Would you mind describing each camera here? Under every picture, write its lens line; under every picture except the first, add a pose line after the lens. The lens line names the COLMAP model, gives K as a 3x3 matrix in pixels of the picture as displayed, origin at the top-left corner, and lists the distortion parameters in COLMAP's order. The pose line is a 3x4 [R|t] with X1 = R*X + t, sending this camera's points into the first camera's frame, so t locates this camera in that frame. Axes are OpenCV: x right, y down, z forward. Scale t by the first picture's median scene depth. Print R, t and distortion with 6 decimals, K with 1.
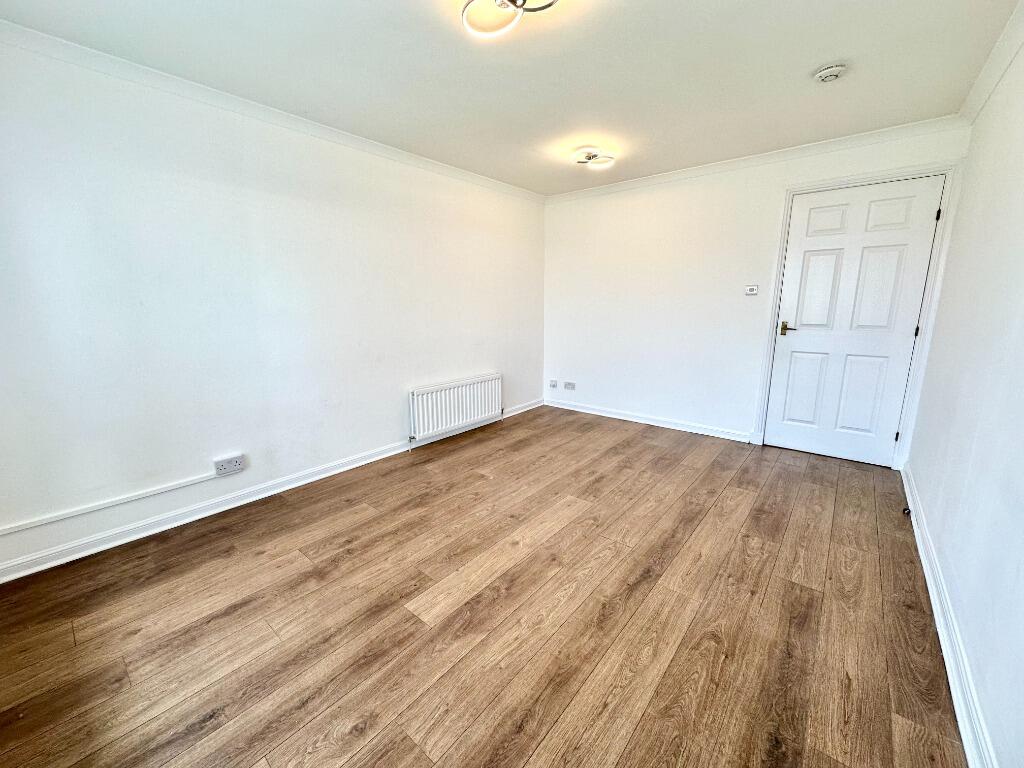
lens RADIAL K [[408.4, 0, 512.0], [0, 408.4, 384.0], [0, 0, 1]] dist [-0.001971, -0.000268]
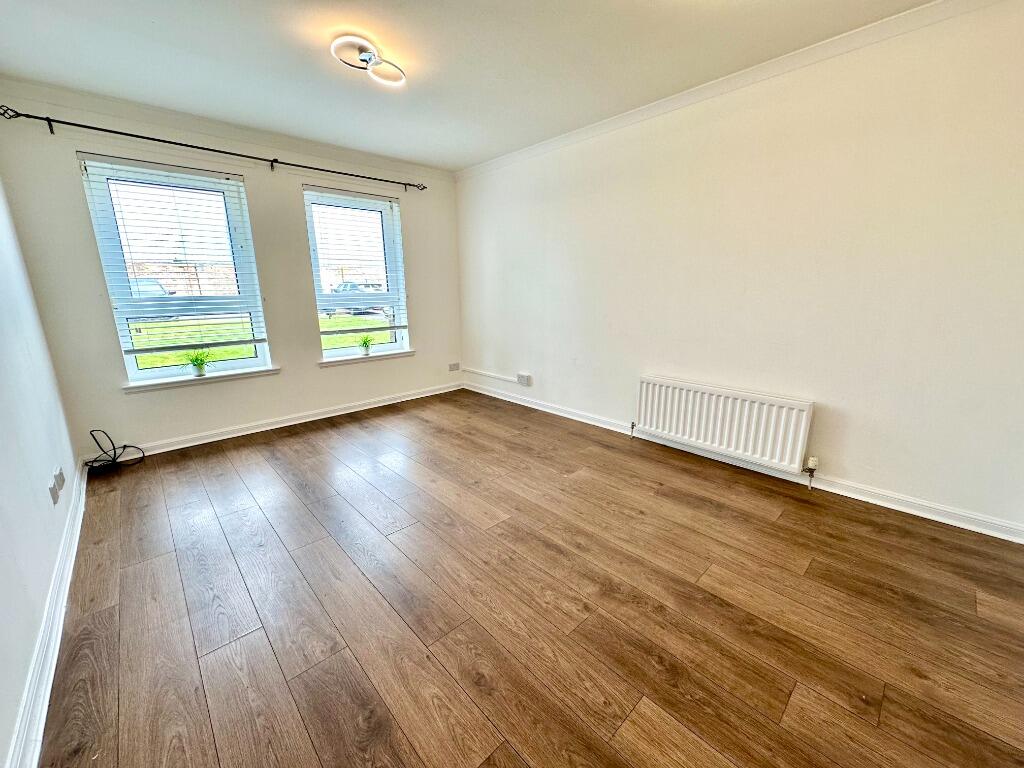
lens RADIAL K [[408.4, 0, 512.0], [0, 408.4, 384.0], [0, 0, 1]] dist [-0.001971, -0.000268]
pose [[-0.122652, 0.240208, -0.962942, 0.761332], [-0.178757, 0.949052, 0.259512, -0.170228], [0.976218, 0.203962, -0.073465, 0.888734]]
